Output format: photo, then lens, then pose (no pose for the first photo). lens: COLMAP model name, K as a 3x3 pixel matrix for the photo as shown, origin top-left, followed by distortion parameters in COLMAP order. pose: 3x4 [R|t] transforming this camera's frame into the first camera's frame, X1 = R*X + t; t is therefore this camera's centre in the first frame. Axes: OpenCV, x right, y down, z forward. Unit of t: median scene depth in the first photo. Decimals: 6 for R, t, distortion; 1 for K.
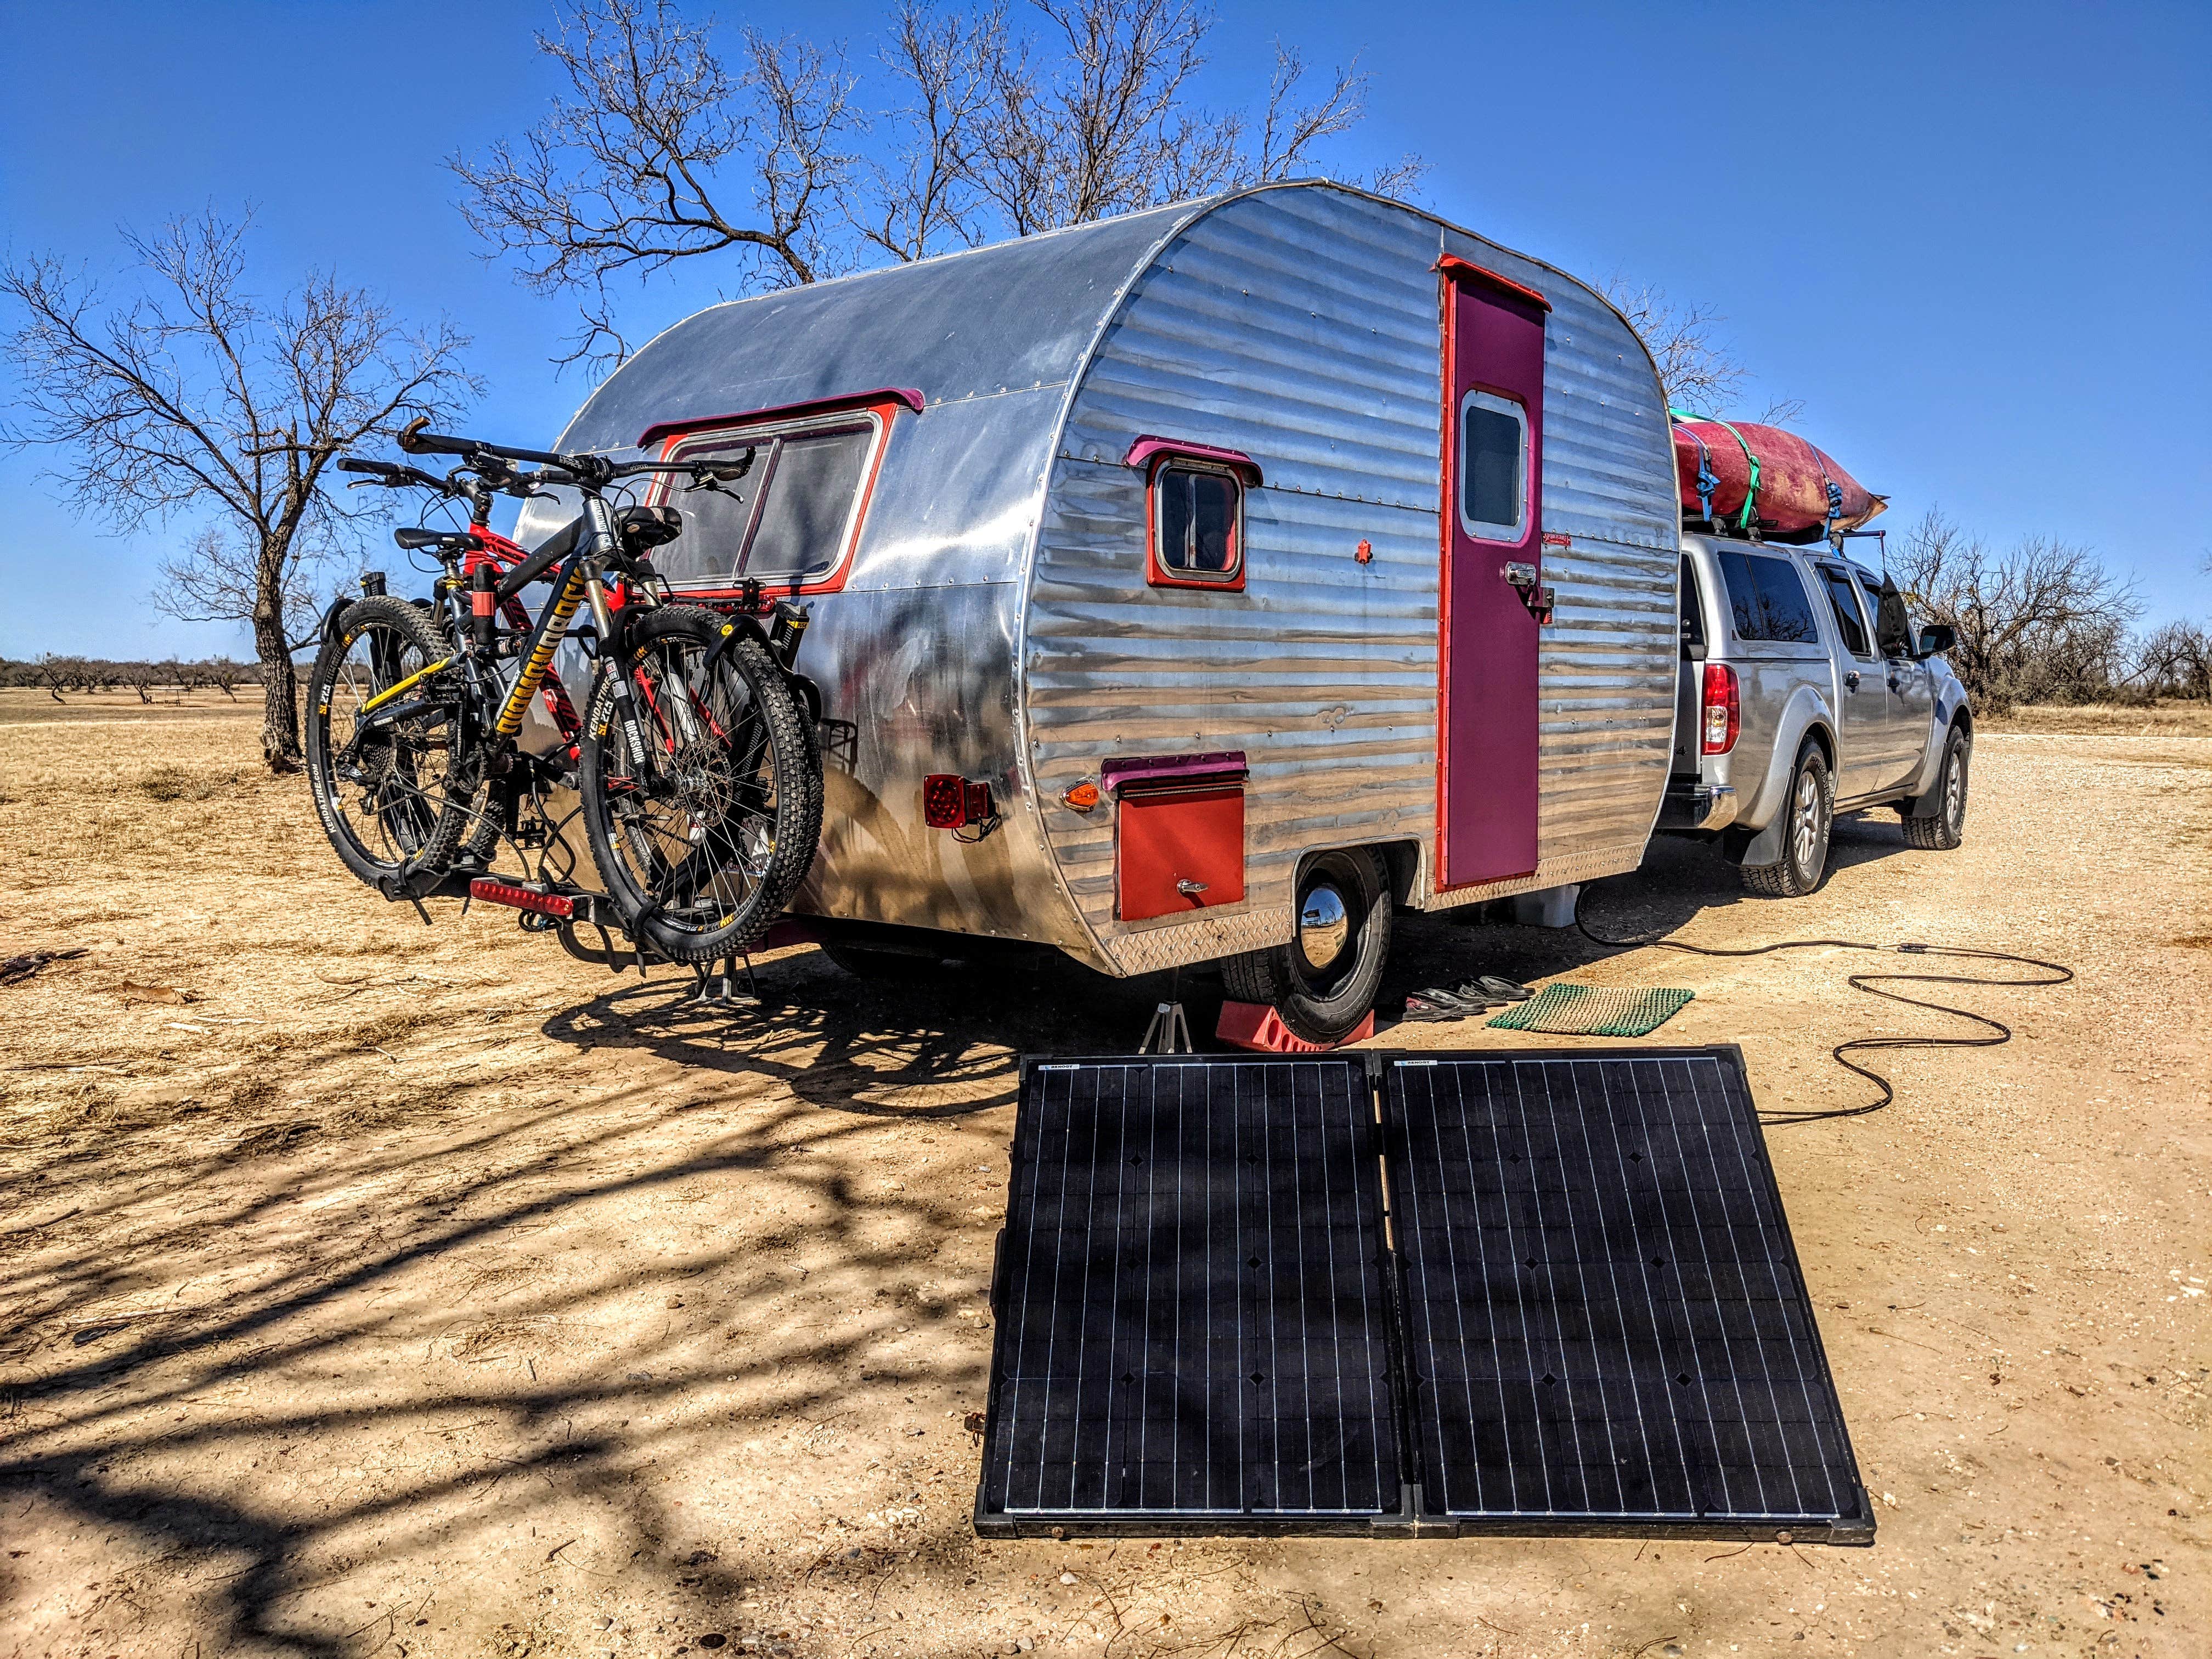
lens RADIAL K [[1591.2, 0, 1106.0], [0, 1591.2, 829.5], [0, 0, 1]] dist [0.057438, 0.000690]
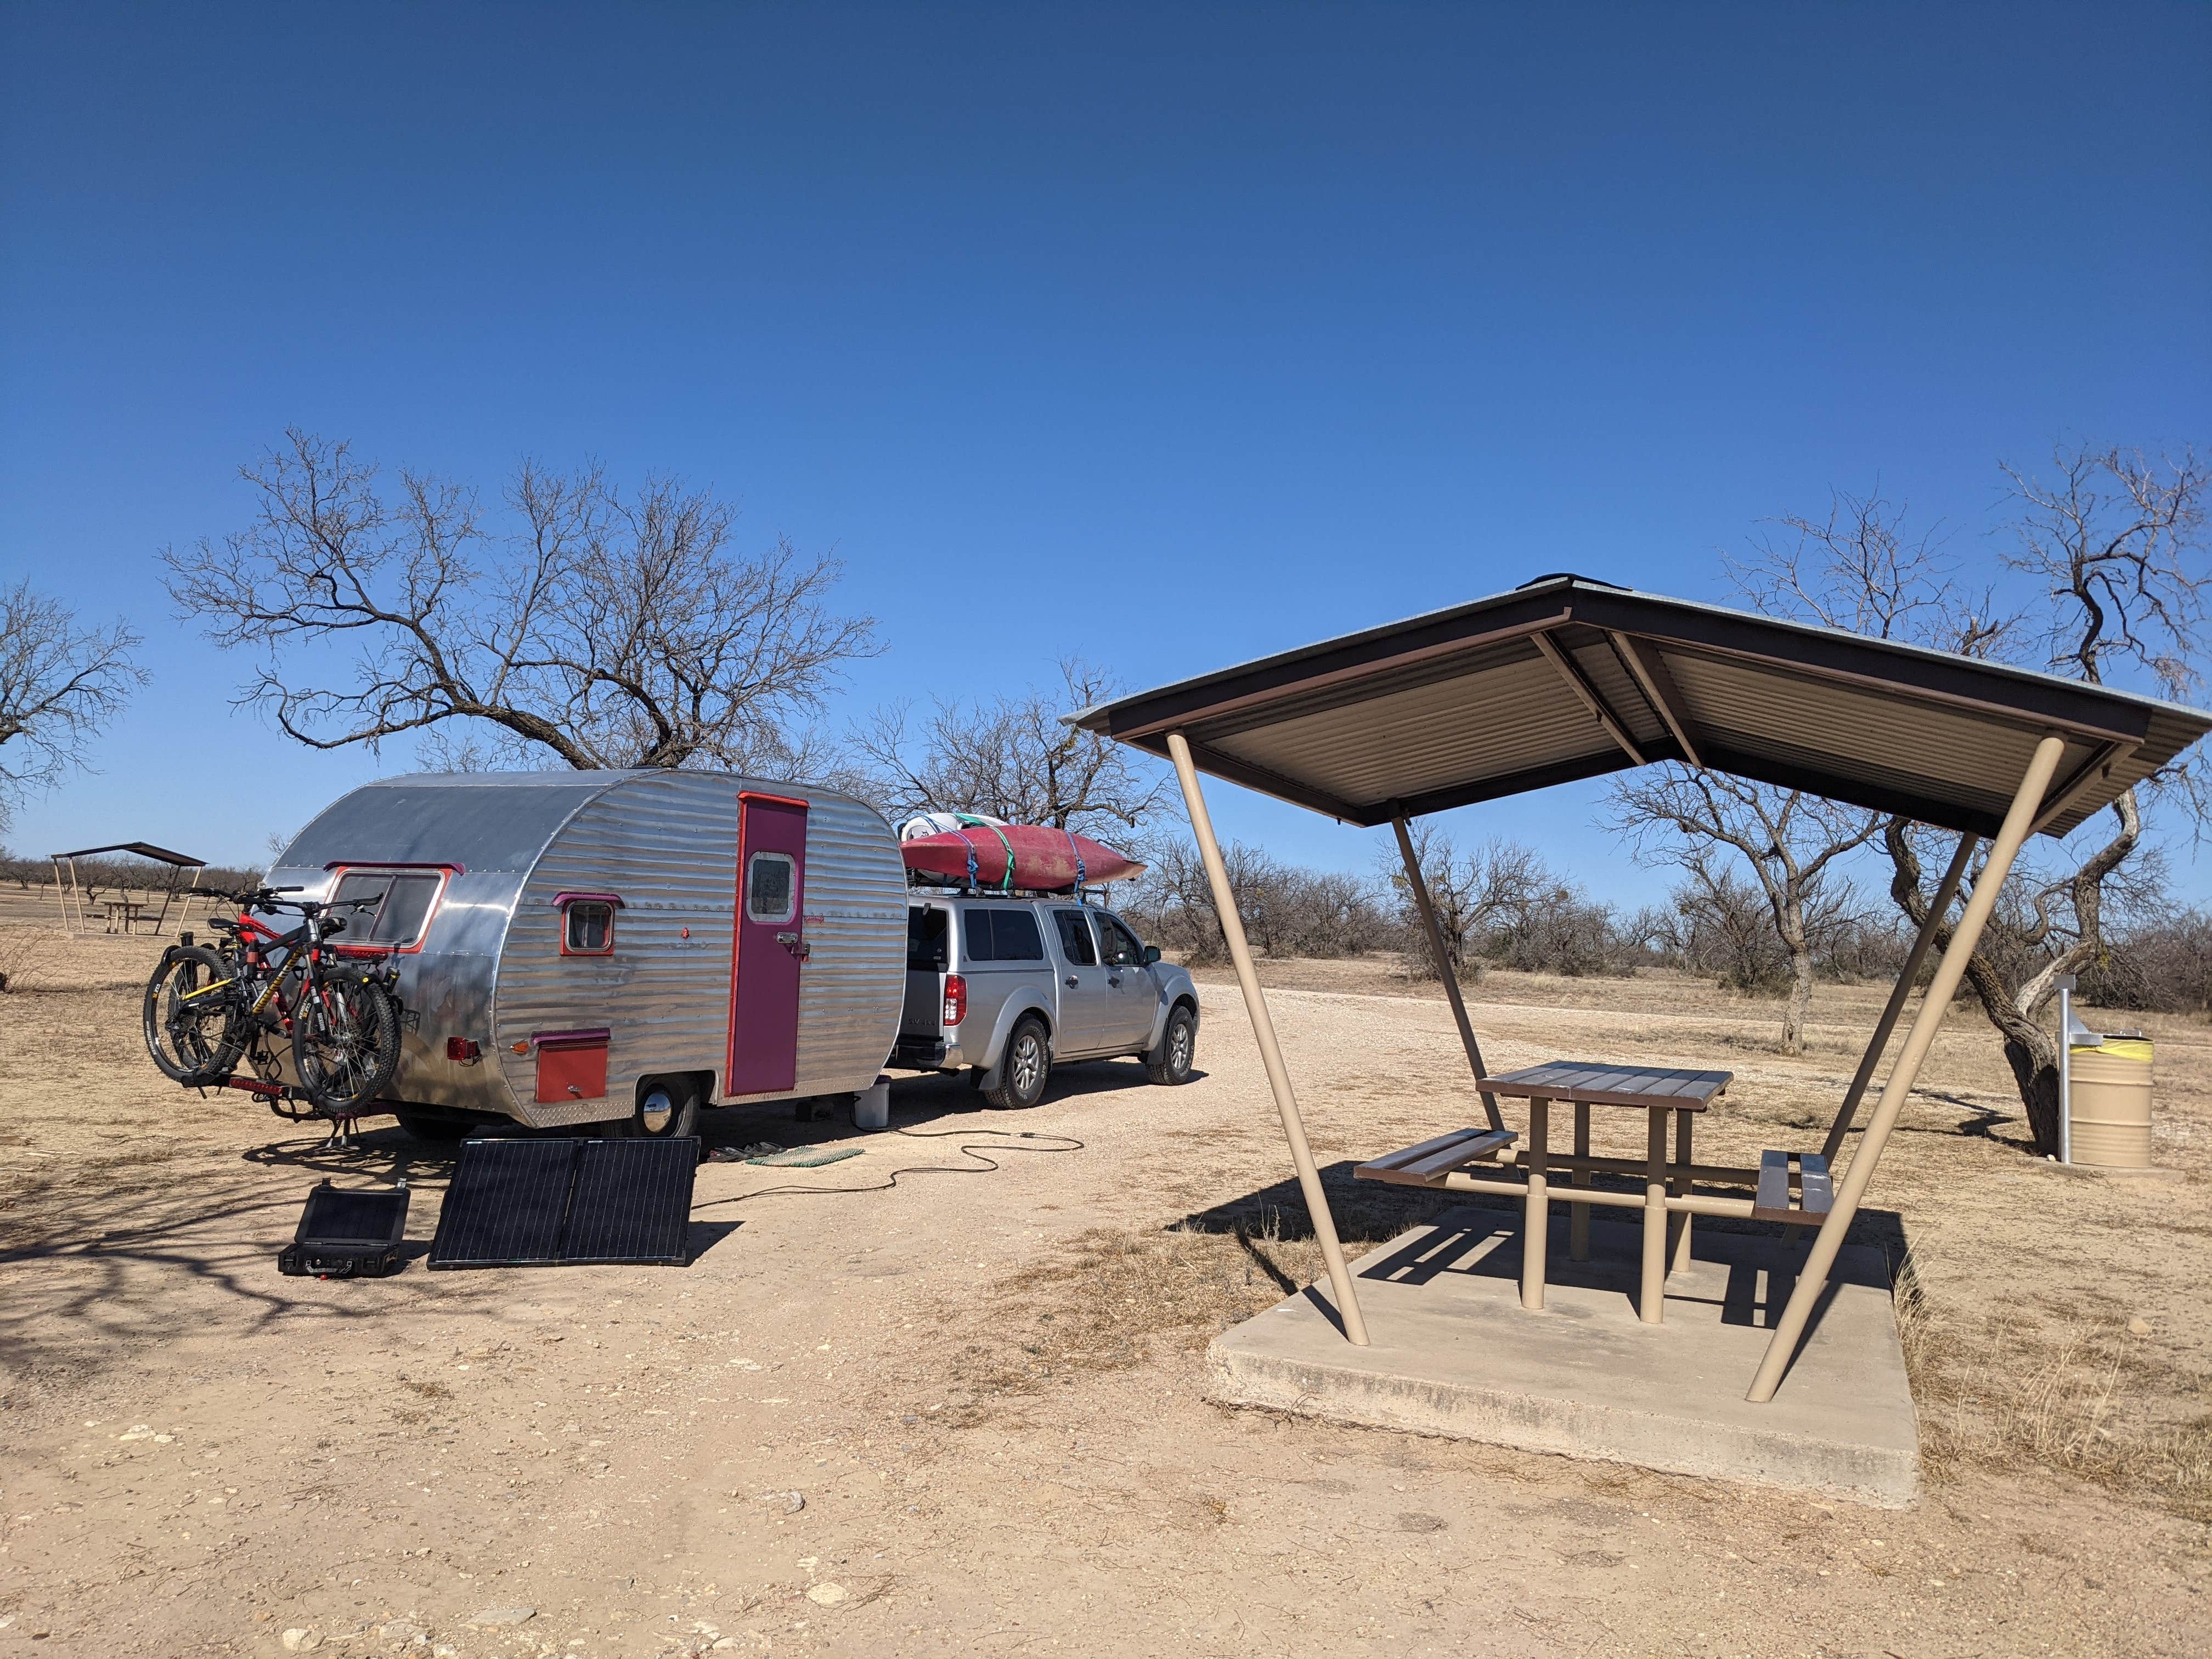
lens RADIAL K [[1593.1, 0, 1108.0], [0, 1593.1, 852.3], [0, 0, 1]] dist [-0.010175, 0.001230]
pose [[0.973704, 0.052231, 0.221749, 0.241336], [-0.023120, 0.990994, -0.131899, -0.014219], [-0.226641, 0.123304, 0.966142, -1.228521]]
